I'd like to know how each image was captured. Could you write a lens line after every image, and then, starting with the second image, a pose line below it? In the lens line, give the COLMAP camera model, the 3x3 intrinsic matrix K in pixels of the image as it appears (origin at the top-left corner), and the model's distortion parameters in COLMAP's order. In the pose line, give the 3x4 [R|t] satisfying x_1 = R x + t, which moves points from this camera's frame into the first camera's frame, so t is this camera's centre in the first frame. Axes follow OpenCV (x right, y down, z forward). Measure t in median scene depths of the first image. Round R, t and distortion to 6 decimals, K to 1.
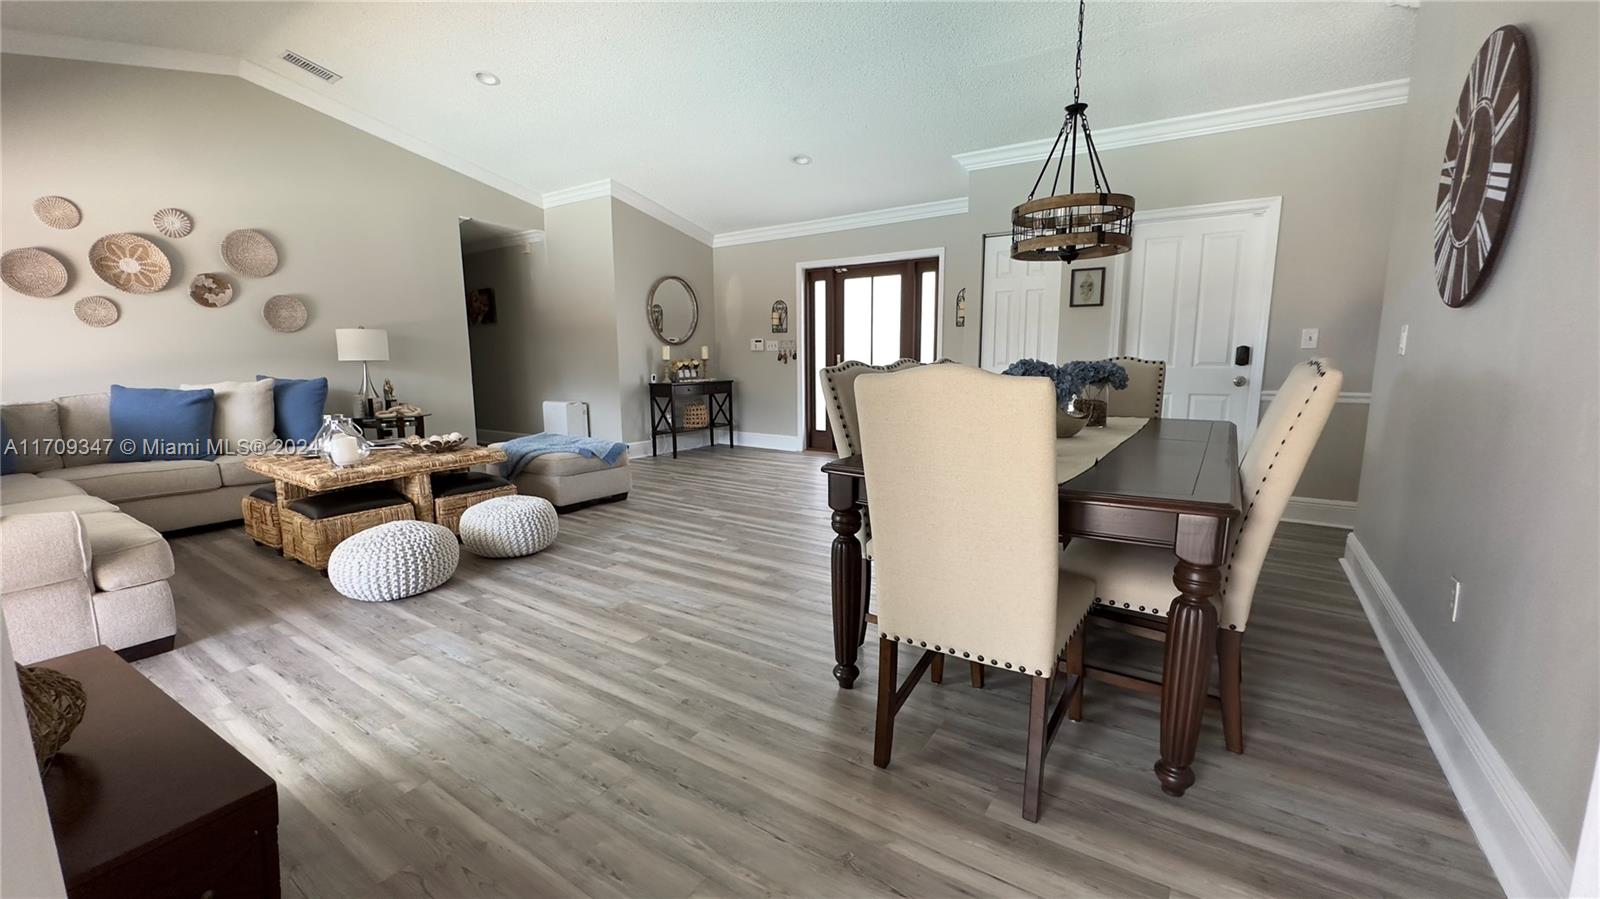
lens RADIAL K [[639.8, 0, 797.5], [0, 639.8, 450.8], [0, 0, 1]] dist [-0.001568, 0.000447]
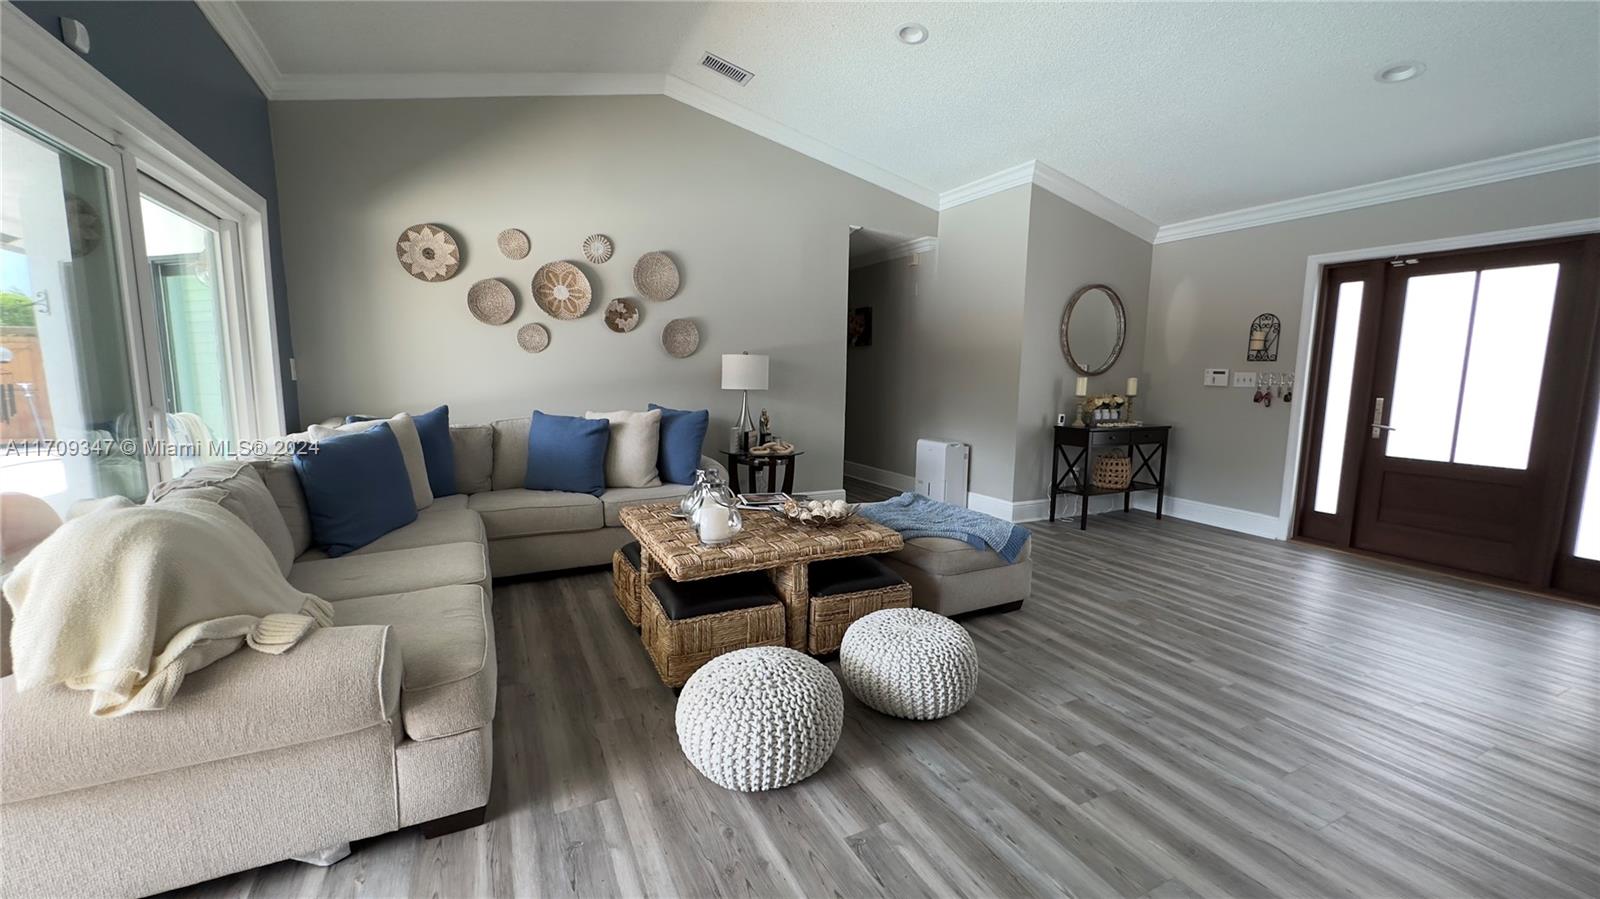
lens RADIAL K [[639.8, 0, 797.5], [0, 639.8, 450.8], [0, 0, 1]] dist [-0.001568, 0.000447]
pose [[0.874238, 0.080674, -0.478748, -0.201997], [-0.093354, 0.995629, -0.002700, -0.069192], [0.476438, 0.047054, 0.877948, 0.287224]]
